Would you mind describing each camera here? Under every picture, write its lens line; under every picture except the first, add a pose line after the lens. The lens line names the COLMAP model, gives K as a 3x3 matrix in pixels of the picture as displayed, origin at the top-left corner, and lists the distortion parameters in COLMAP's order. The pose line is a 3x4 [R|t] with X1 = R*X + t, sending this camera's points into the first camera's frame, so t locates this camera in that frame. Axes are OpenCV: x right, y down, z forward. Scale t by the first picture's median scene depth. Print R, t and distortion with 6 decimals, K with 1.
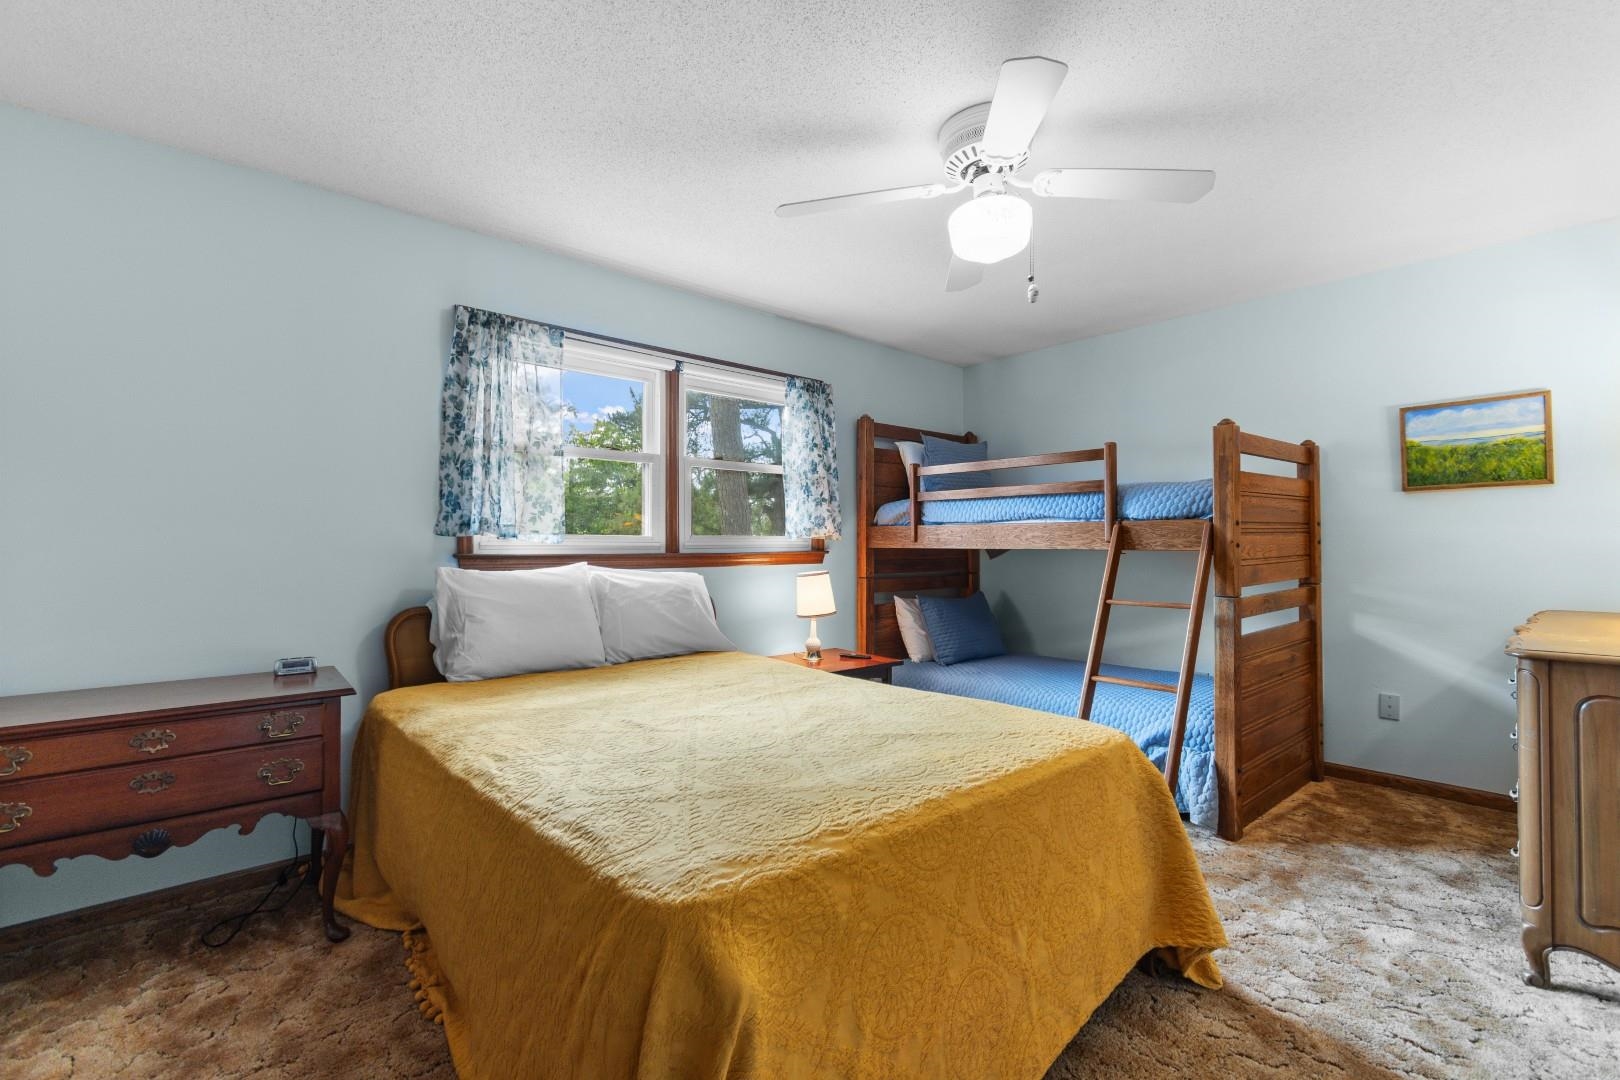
lens RADIAL K [[707.2, 0, 812.1], [0, 707.2, 543.2], [0, 0, 1]] dist [0.002125, -0.001054]
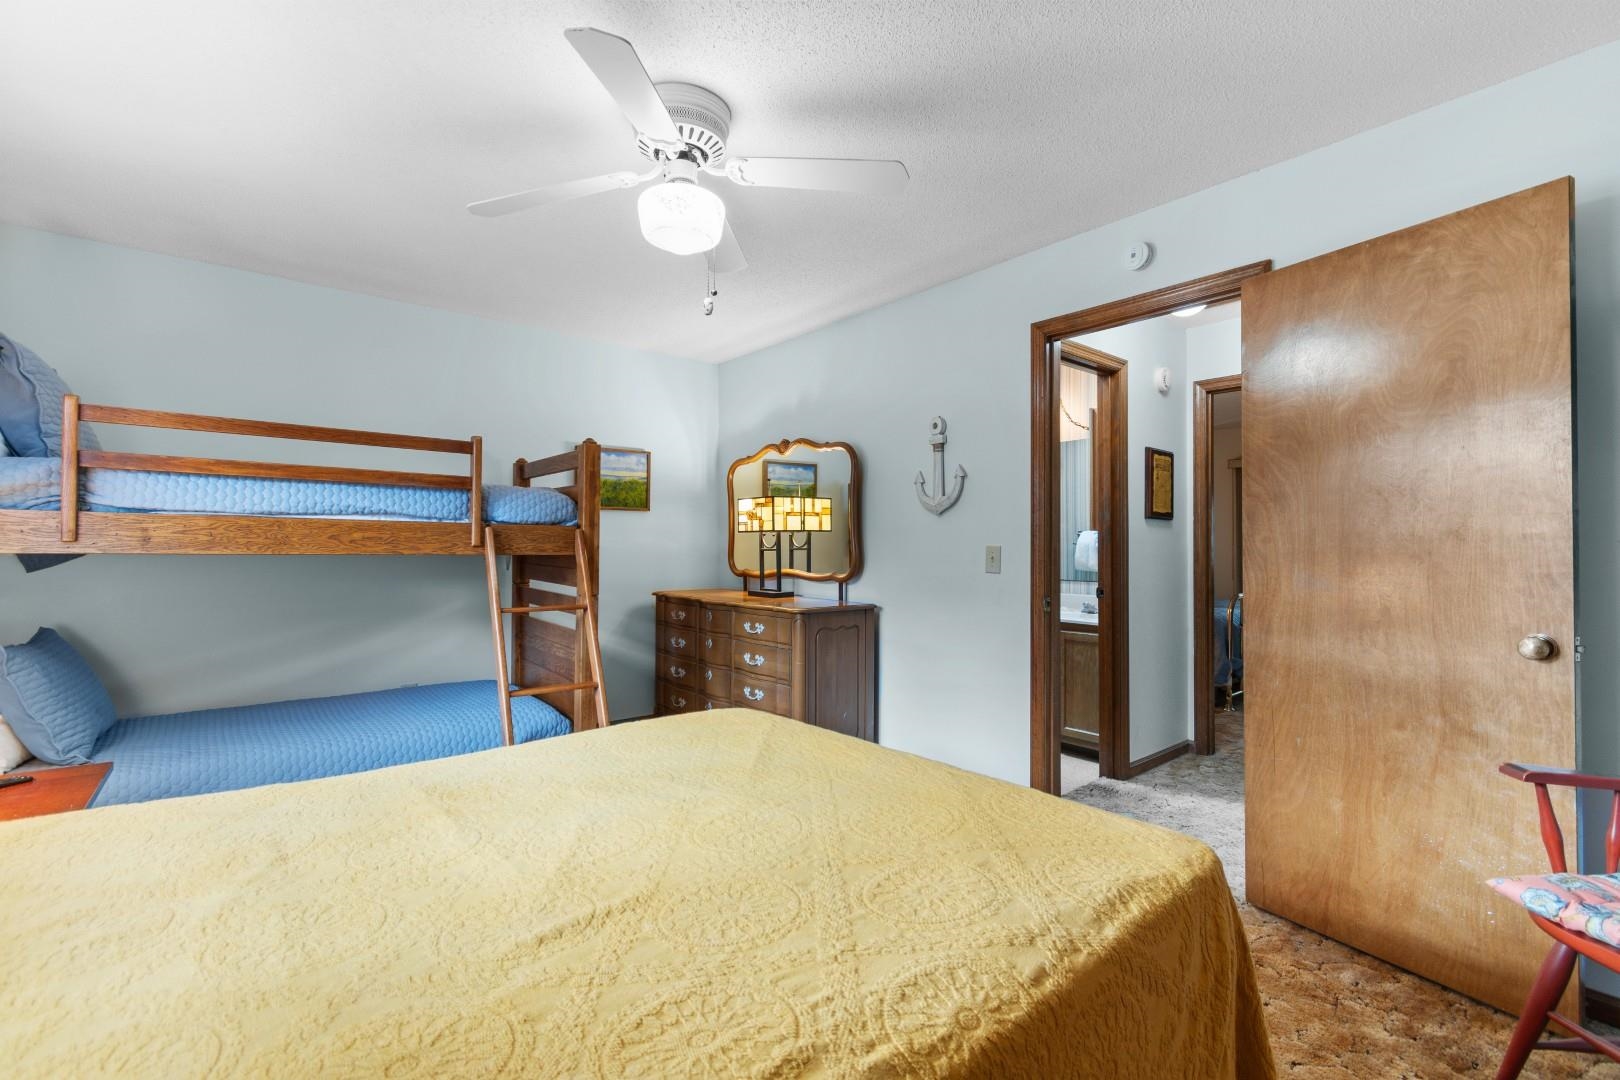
lens RADIAL K [[707.2, 0, 812.1], [0, 707.2, 543.2], [0, 0, 1]] dist [0.002125, -0.001054]
pose [[0.032439, 0.011498, 0.999408, -0.500105], [-0.006005, 0.999918, -0.011309, 0.002394], [-0.999456, -0.005635, 0.032505, 0.572175]]
